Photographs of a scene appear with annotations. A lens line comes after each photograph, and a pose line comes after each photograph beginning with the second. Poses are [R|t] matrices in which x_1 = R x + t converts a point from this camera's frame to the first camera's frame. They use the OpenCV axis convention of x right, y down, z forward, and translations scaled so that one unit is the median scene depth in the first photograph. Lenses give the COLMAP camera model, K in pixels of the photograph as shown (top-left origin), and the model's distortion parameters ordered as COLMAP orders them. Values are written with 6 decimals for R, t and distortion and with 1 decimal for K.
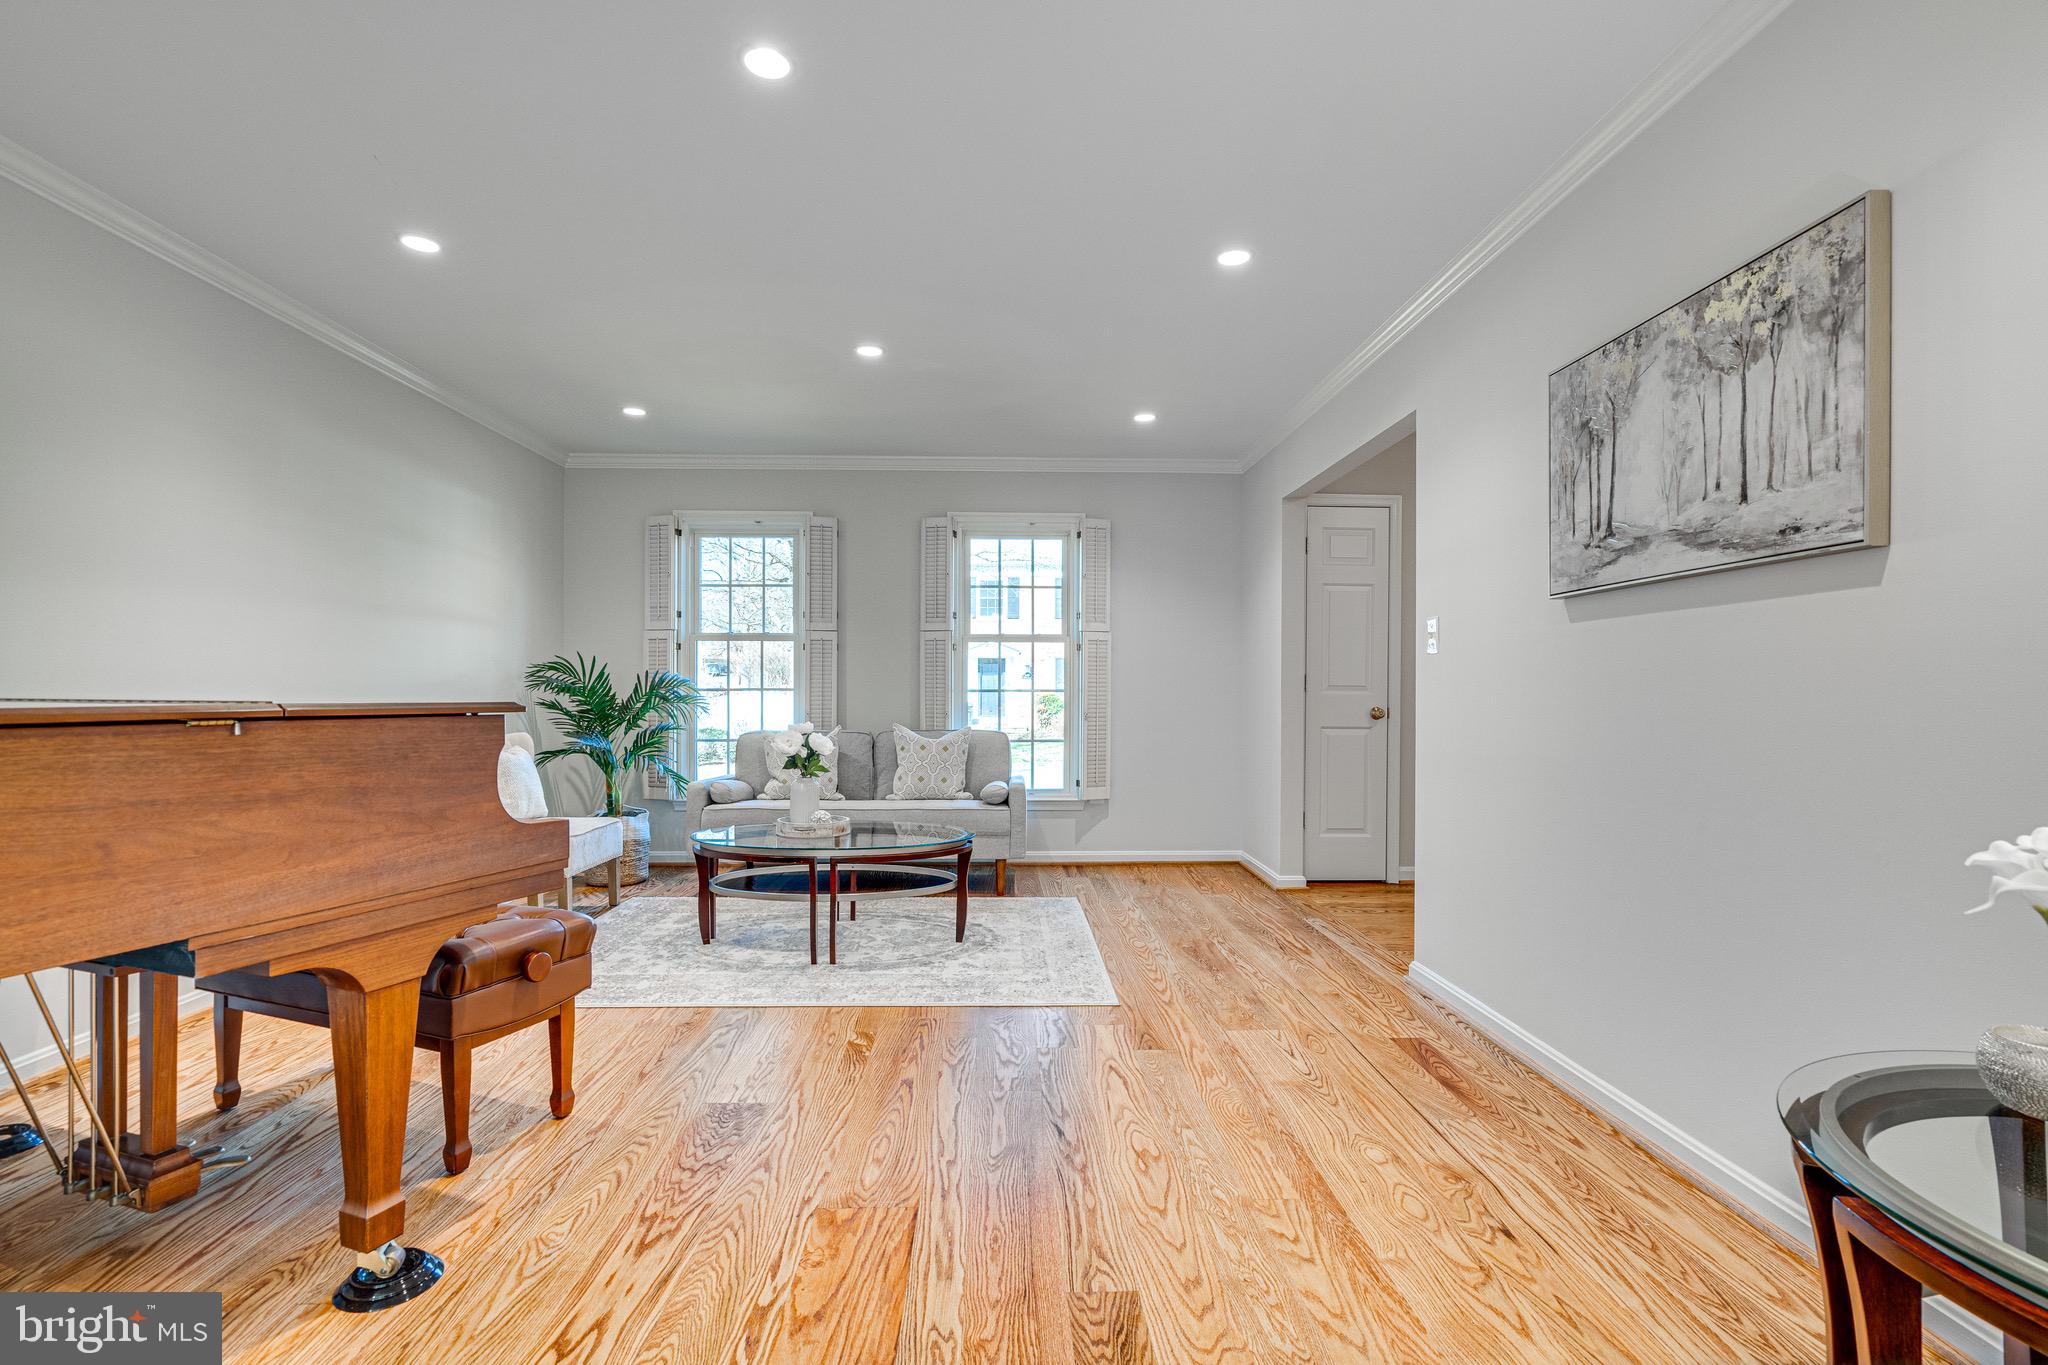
lens RADIAL K [[929.8, 0, 1020.0], [0, 929.8, 694.5], [0, 0, 1]] dist [-0.002958, -0.000640]
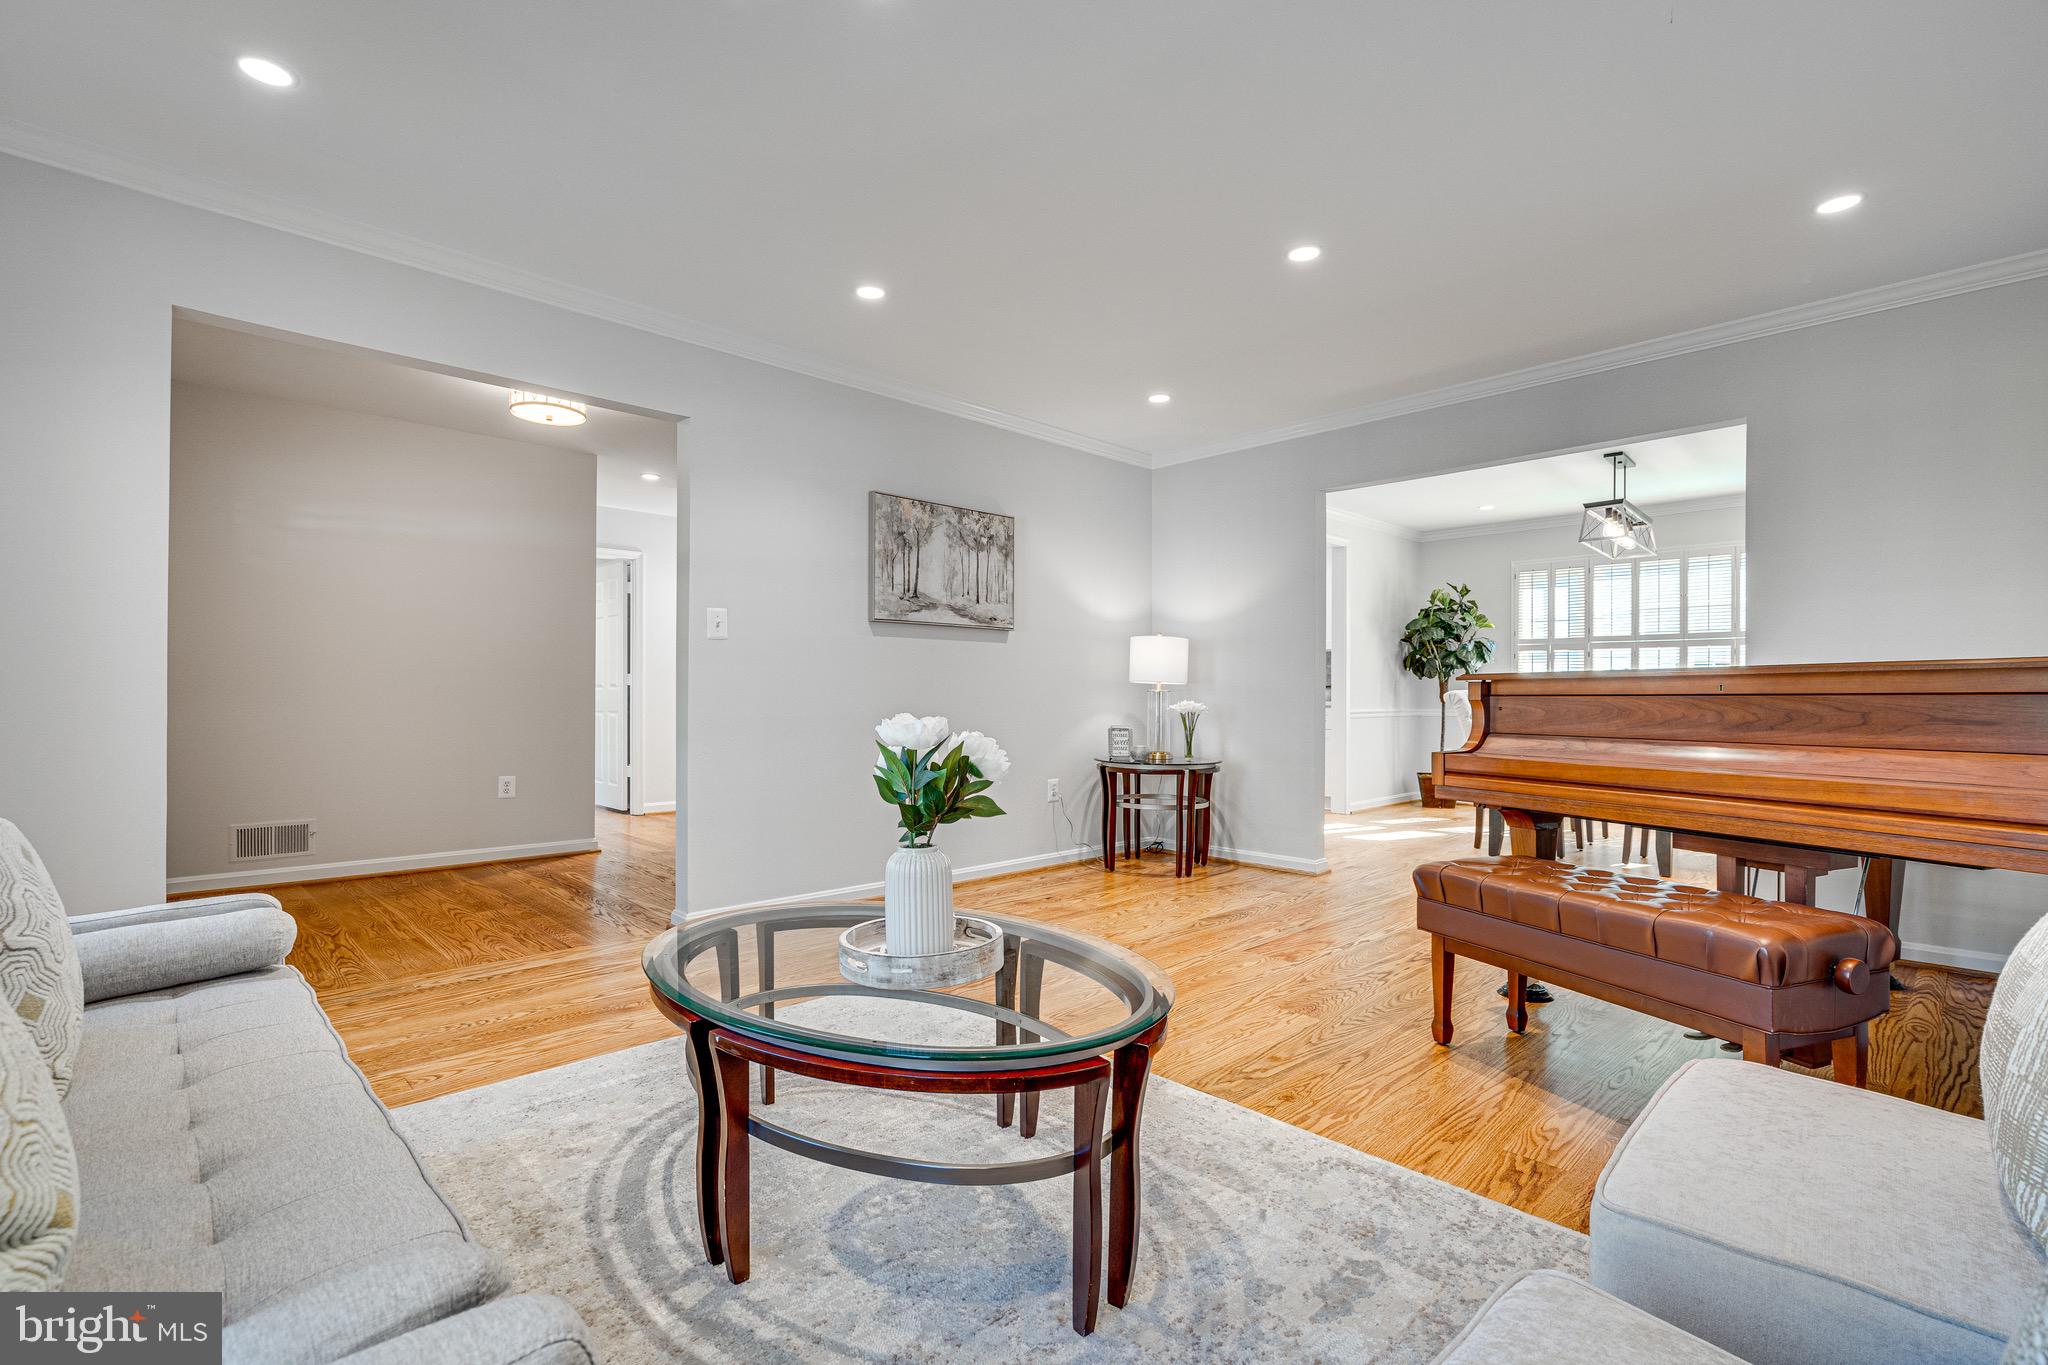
lens RADIAL K [[922.0, 0, 1038.4], [0, 922.0, 693.2], [0, 0, 1]] dist [0.000236, 0.000098]
pose [[-0.681042, -0.001409, 0.732243, -1.002467], [-0.001581, 0.999999, 0.000454, 0.034175], [-0.732243, -0.000849, -0.681043, 2.173289]]
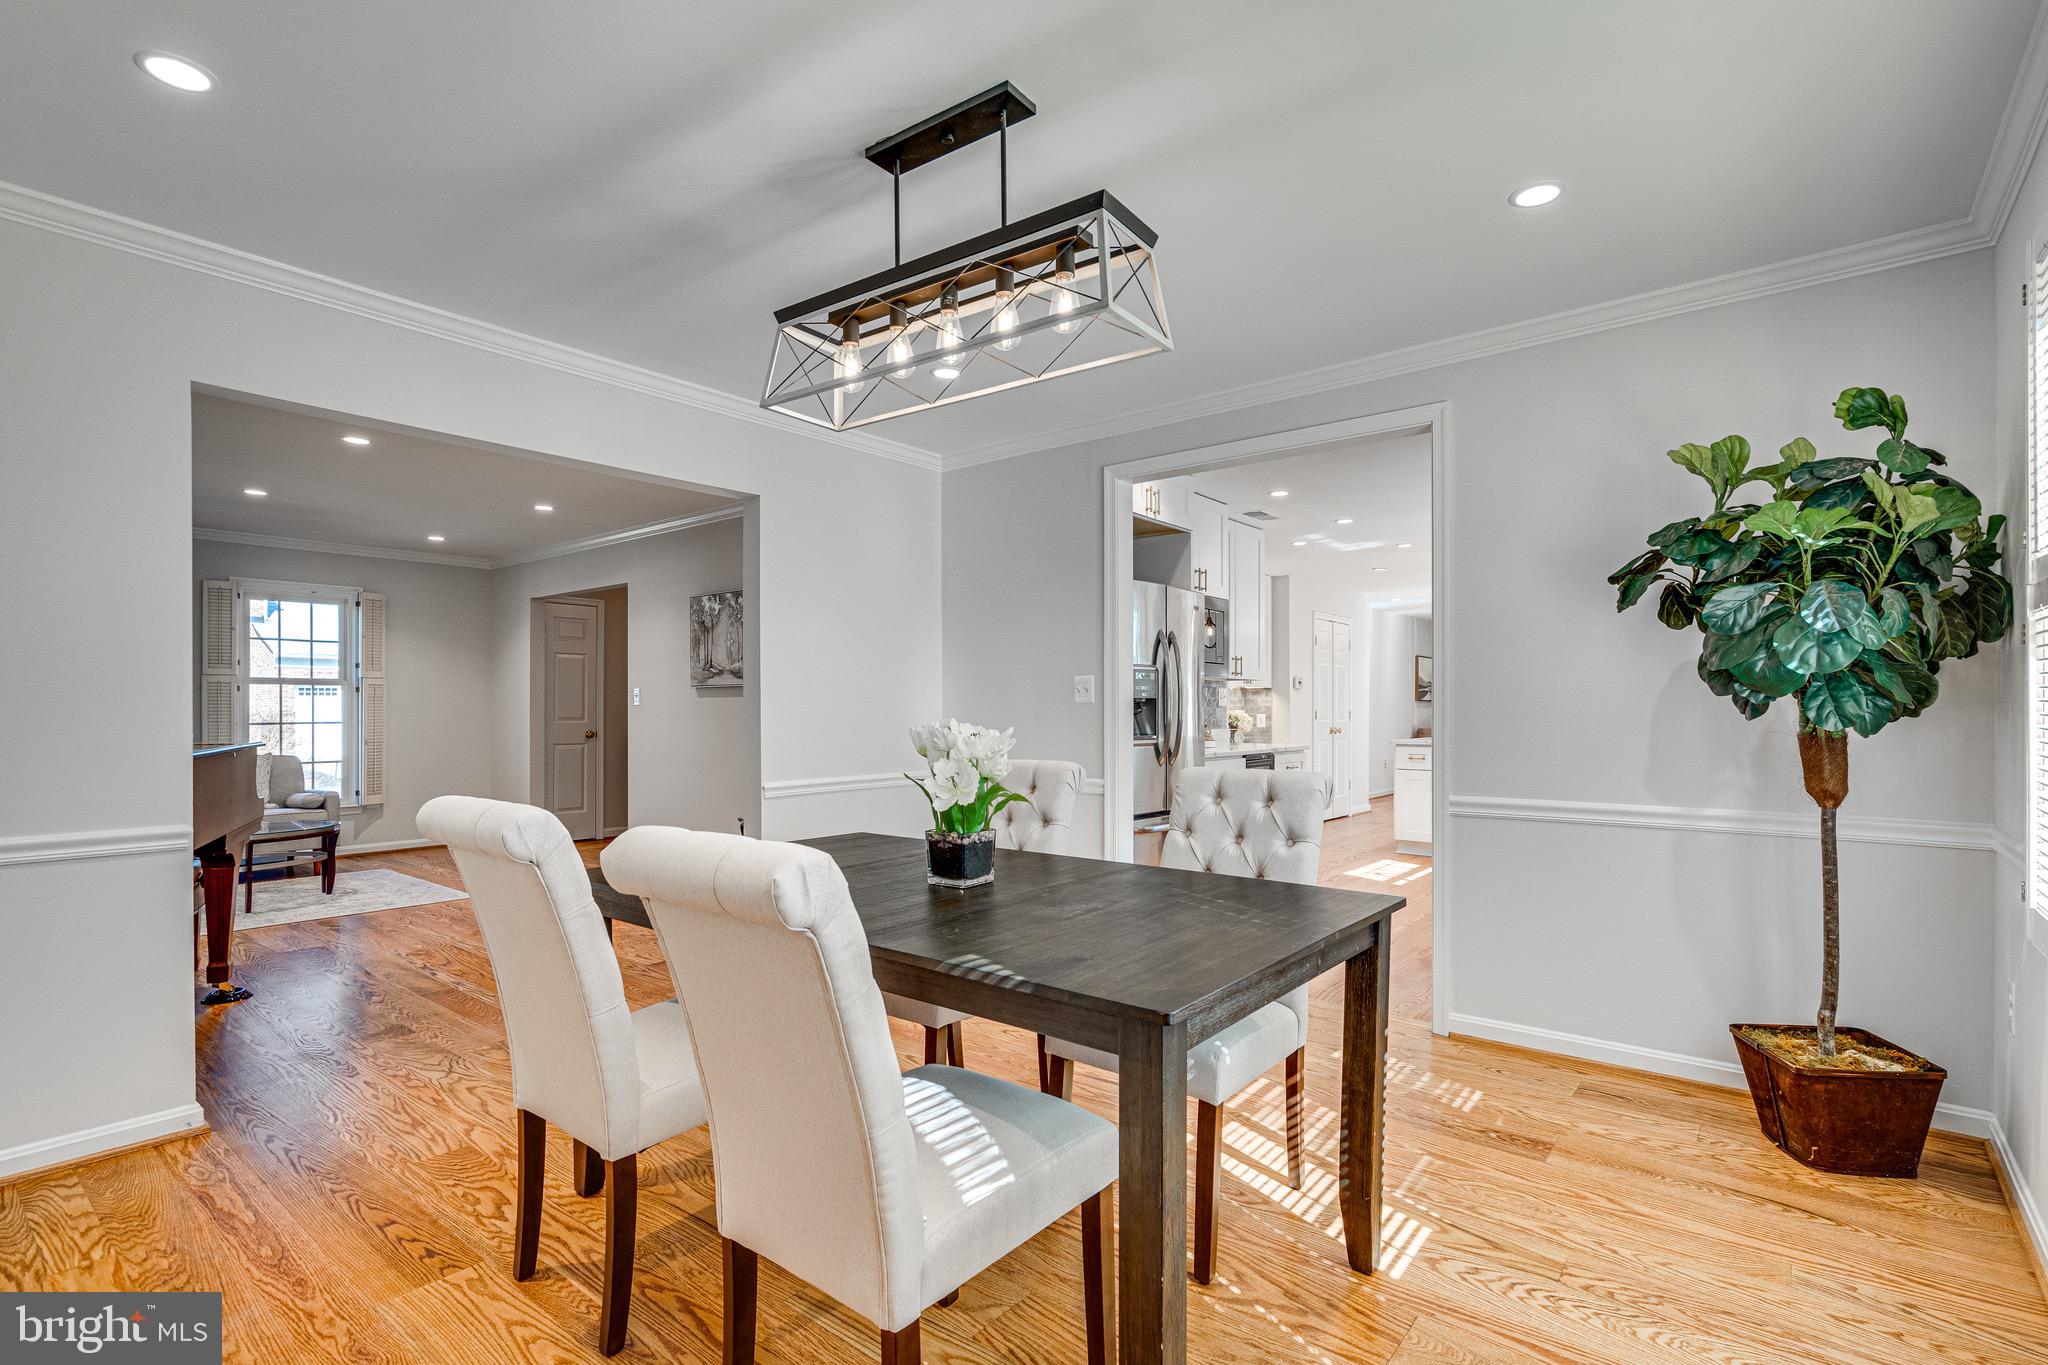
lens RADIAL K [[969.8, 0, 1027.0], [0, 969.8, 704.7], [0, 0, 1]] dist [-0.002096, 0.000187]
pose [[0.651724, -0.001695, 0.758455, -0.900066], [0.005488, 0.999982, -0.002481, -0.051810], [-0.758437, 0.005779, 0.651721, -1.525799]]
